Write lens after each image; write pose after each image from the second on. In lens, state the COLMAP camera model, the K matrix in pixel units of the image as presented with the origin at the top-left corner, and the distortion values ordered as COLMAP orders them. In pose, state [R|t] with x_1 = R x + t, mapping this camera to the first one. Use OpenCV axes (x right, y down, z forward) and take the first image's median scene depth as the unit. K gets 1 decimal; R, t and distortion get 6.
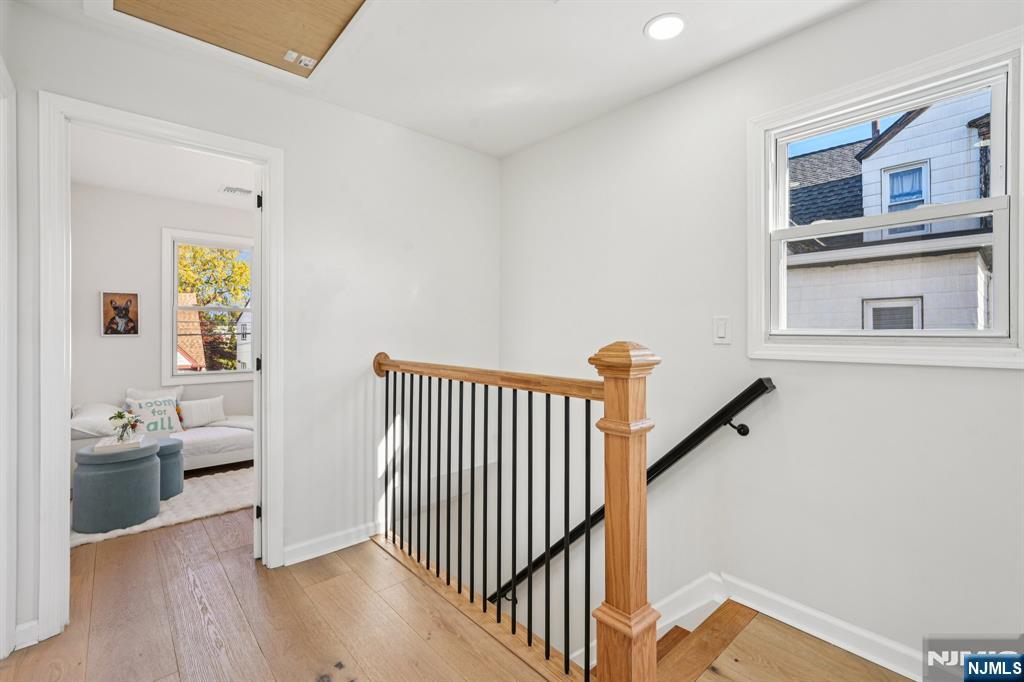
lens RADIAL K [[454.8, 0, 505.5], [0, 454.8, 335.5], [0, 0, 1]] dist [-0.002925, 0.003404]
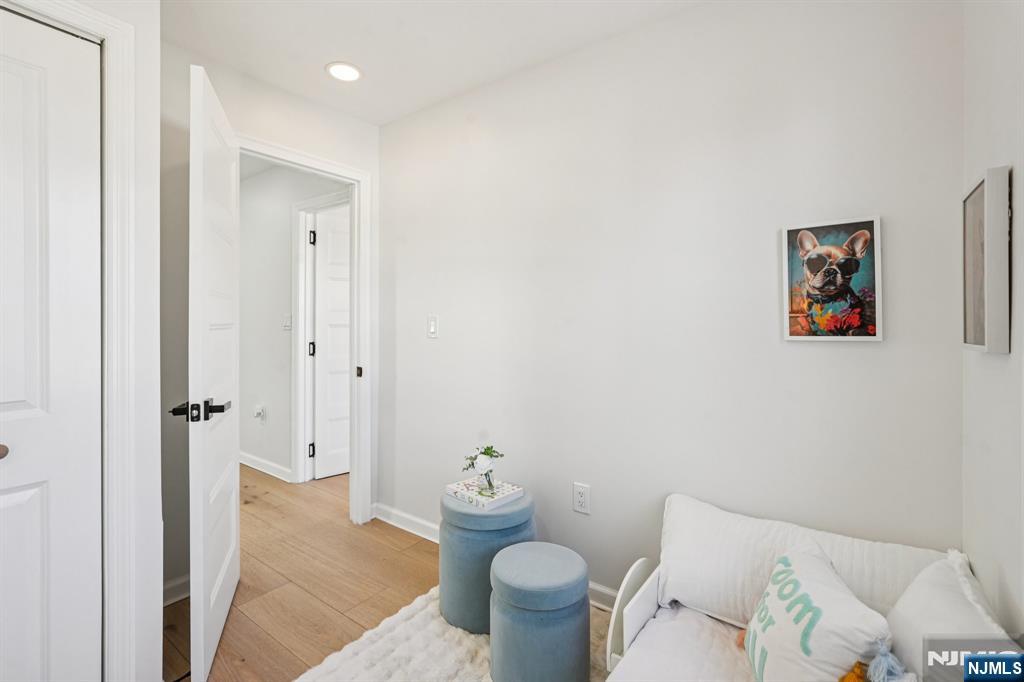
lens RADIAL K [[454.8, 0, 512.5], [0, 454.8, 333.6], [0, 0, 1]] dist [-0.002925, 0.003404]
pose [[0.224506, 0.003979, -0.974465, -0.532443], [-0.001685, 0.999992, 0.003695, -0.005861], [0.974471, 0.000813, 0.224511, 0.651983]]
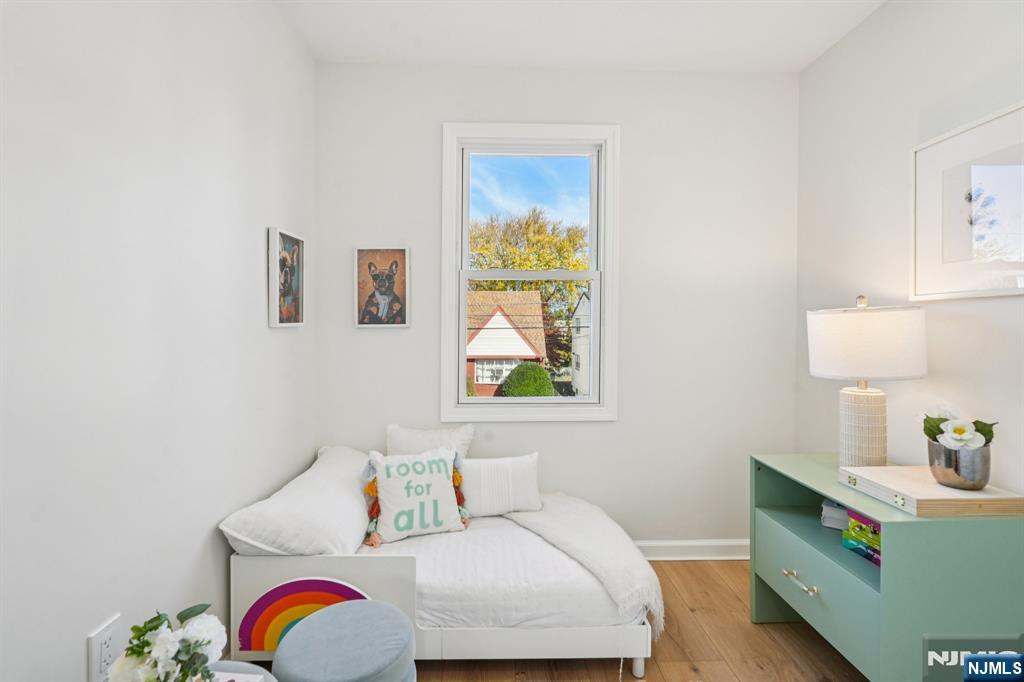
lens RADIAL K [[454.8, 0, 507.8], [0, 454.8, 334.0], [0, 0, 1]] dist [-0.002925, 0.003404]
pose [[0.780846, 0.010232, -0.624640, -0.374725], [-0.003921, 0.999926, 0.011478, 0.002495], [0.624711, -0.006514, 0.780829, 0.652846]]
